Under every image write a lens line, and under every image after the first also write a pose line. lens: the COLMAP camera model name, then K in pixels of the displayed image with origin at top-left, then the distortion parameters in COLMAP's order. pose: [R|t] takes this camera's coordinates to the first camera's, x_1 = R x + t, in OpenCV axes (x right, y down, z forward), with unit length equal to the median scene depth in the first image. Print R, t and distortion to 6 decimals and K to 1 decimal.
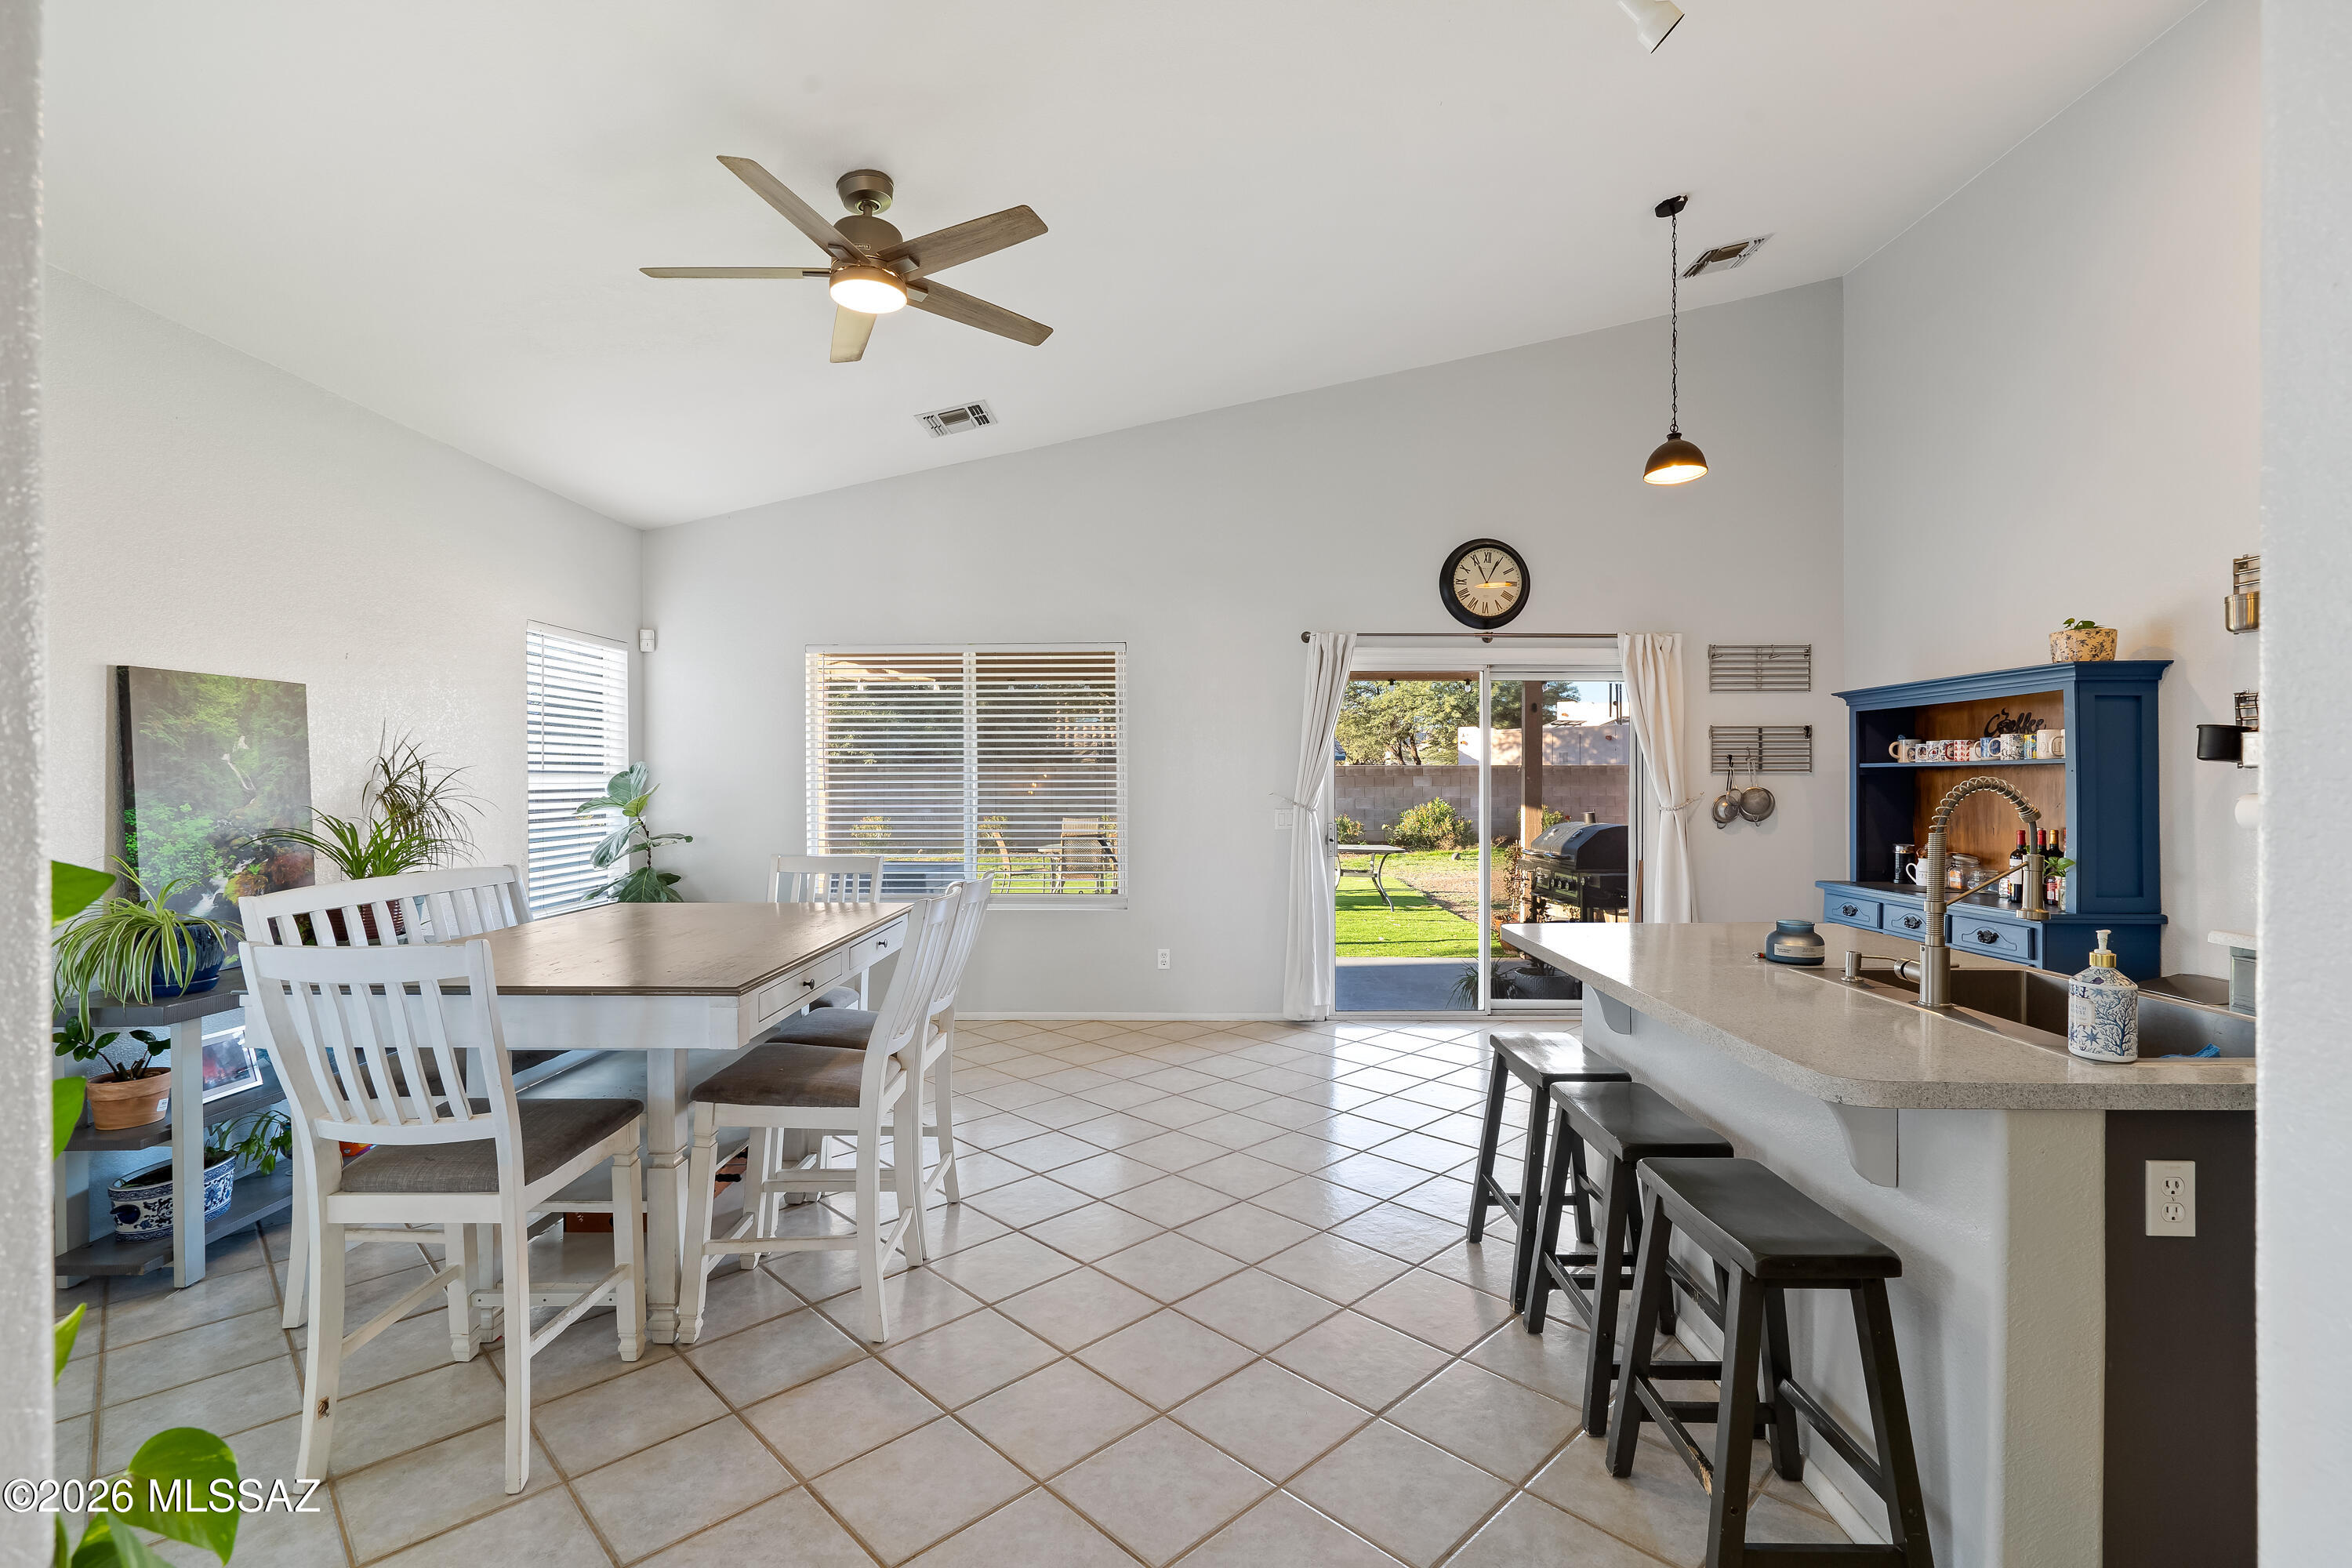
lens RADIAL K [[1067.5, 0, 1187.7], [0, 1067.5, 775.2], [0, 0, 1]] dist [-0.007155, 0.003039]
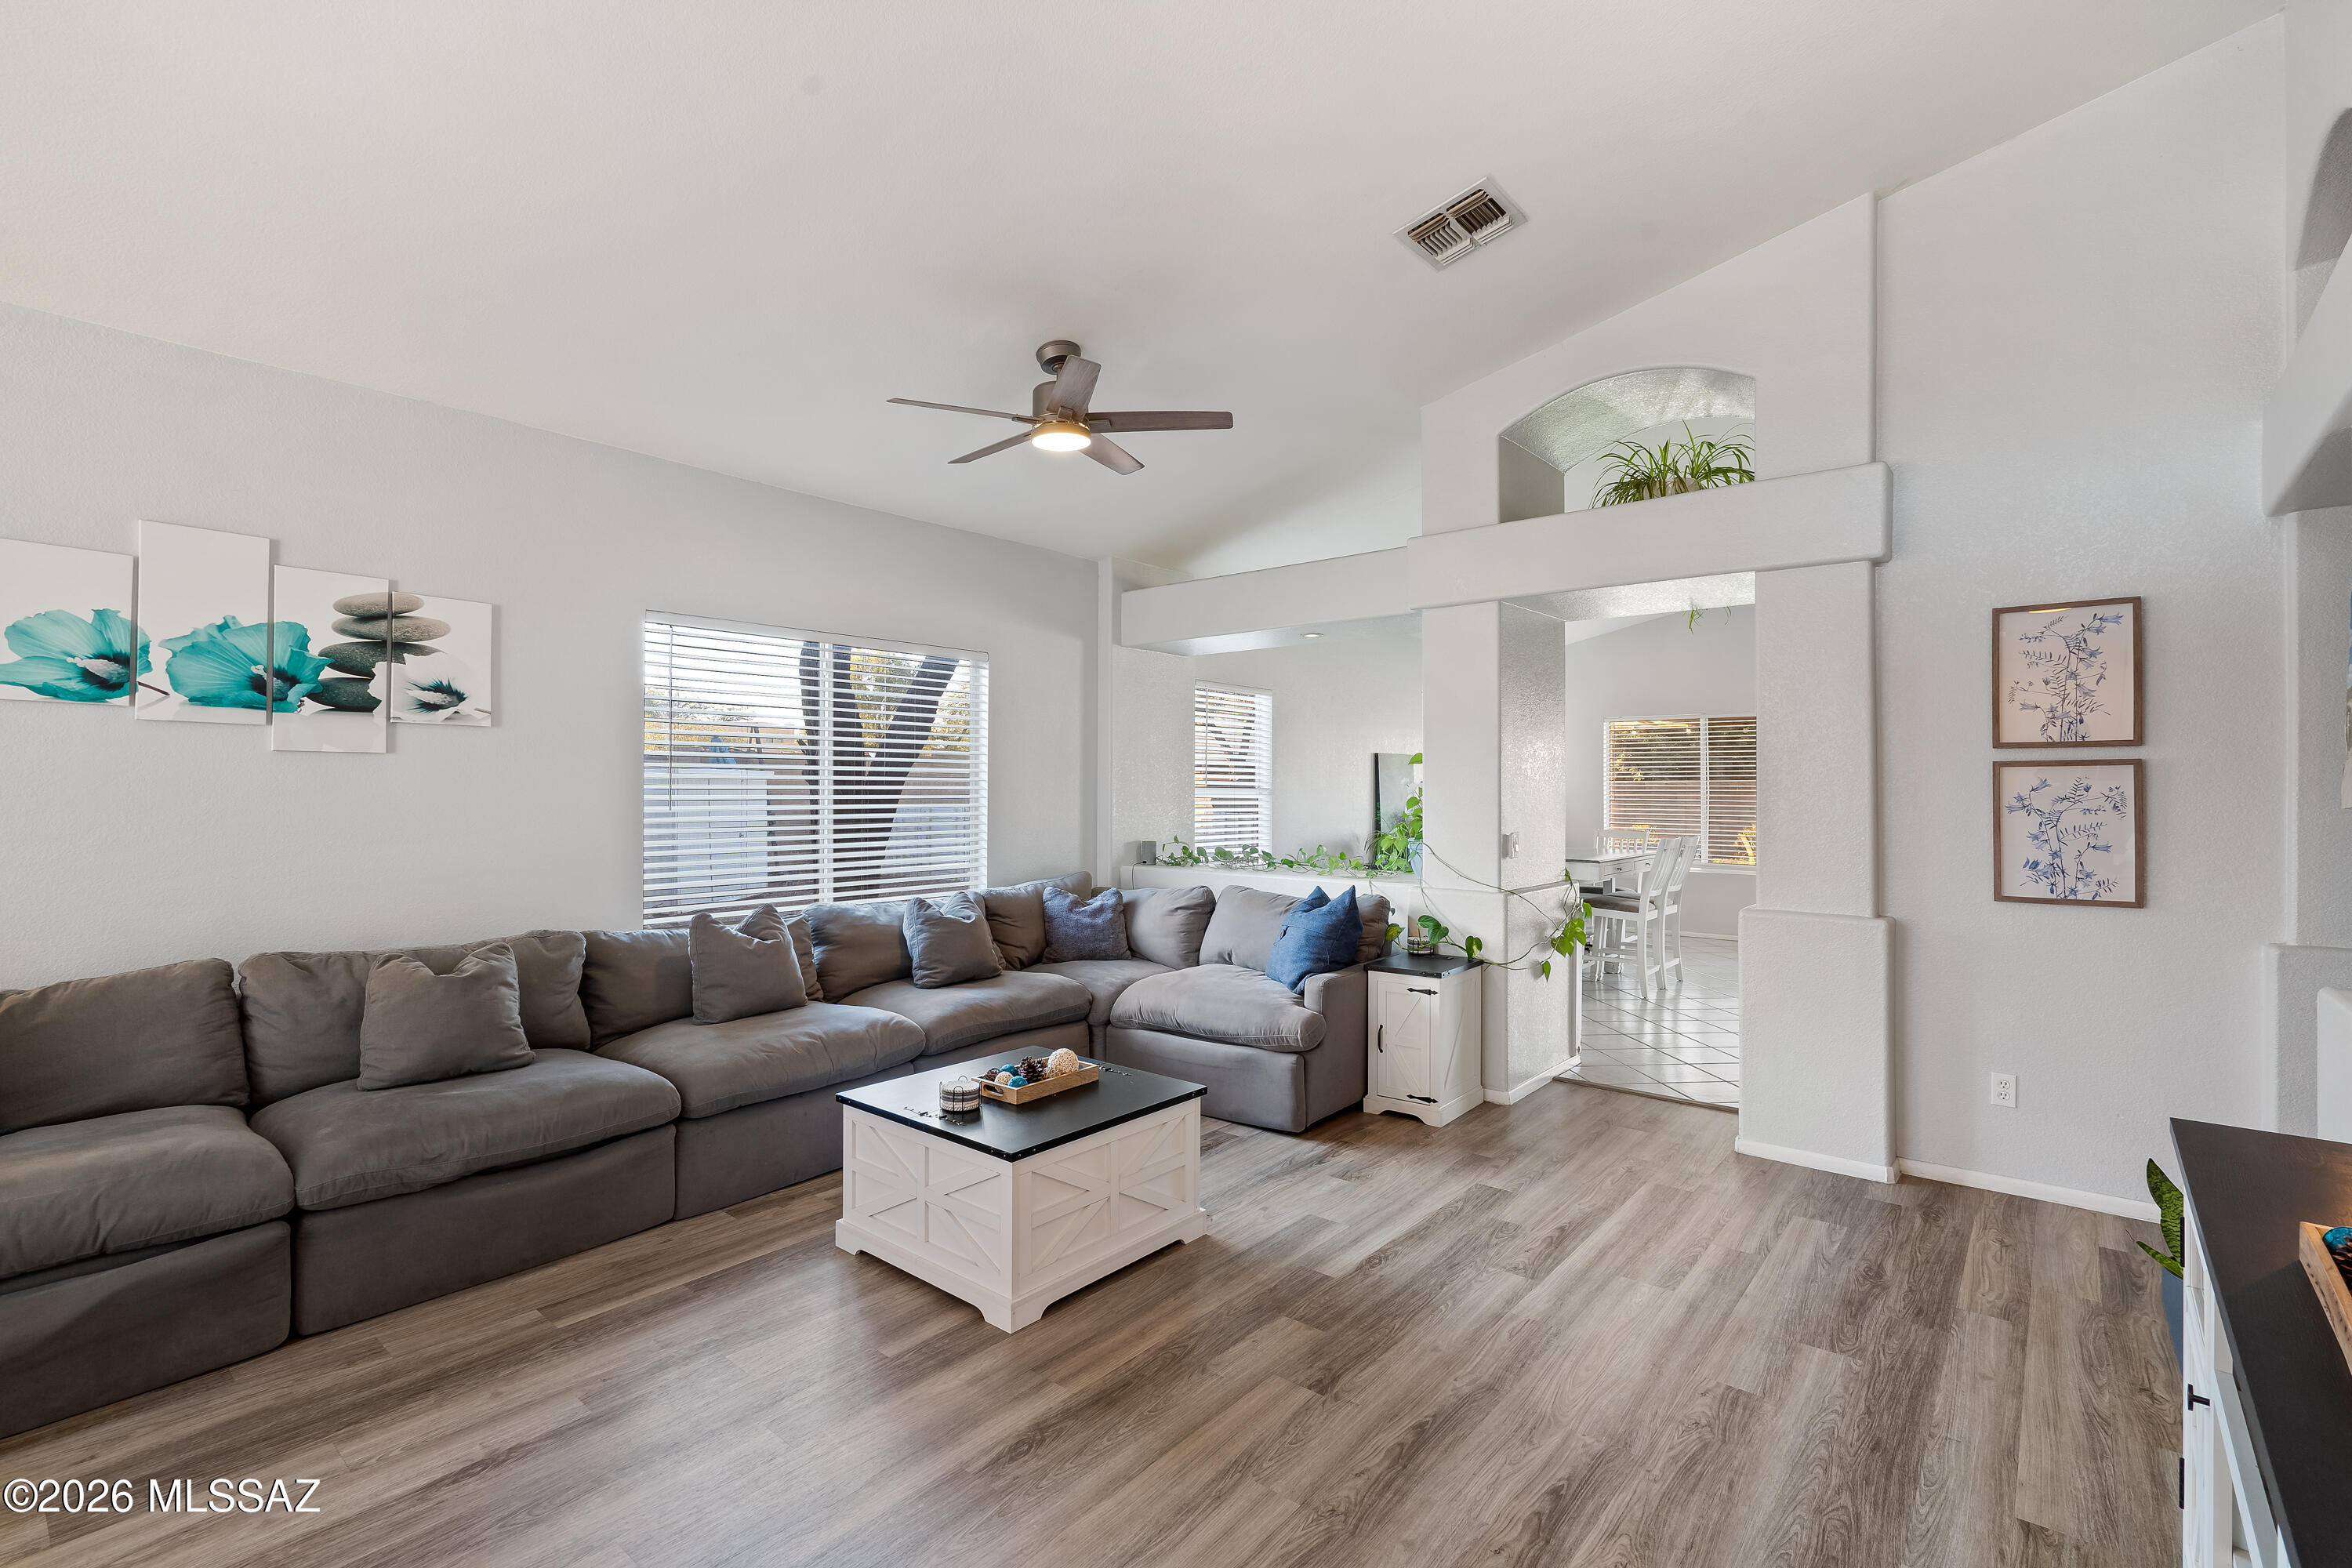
lens RADIAL K [[1067.5, 0, 1194.6], [0, 1067.5, 783.7], [0, 0, 1]] dist [-0.007155, 0.003039]
pose [[0.775517, -0.003742, -0.631315, 0.267617], [-0.001098, 0.999973, -0.007275, -0.001486], [0.631325, 0.006335, 0.775492, -0.920730]]
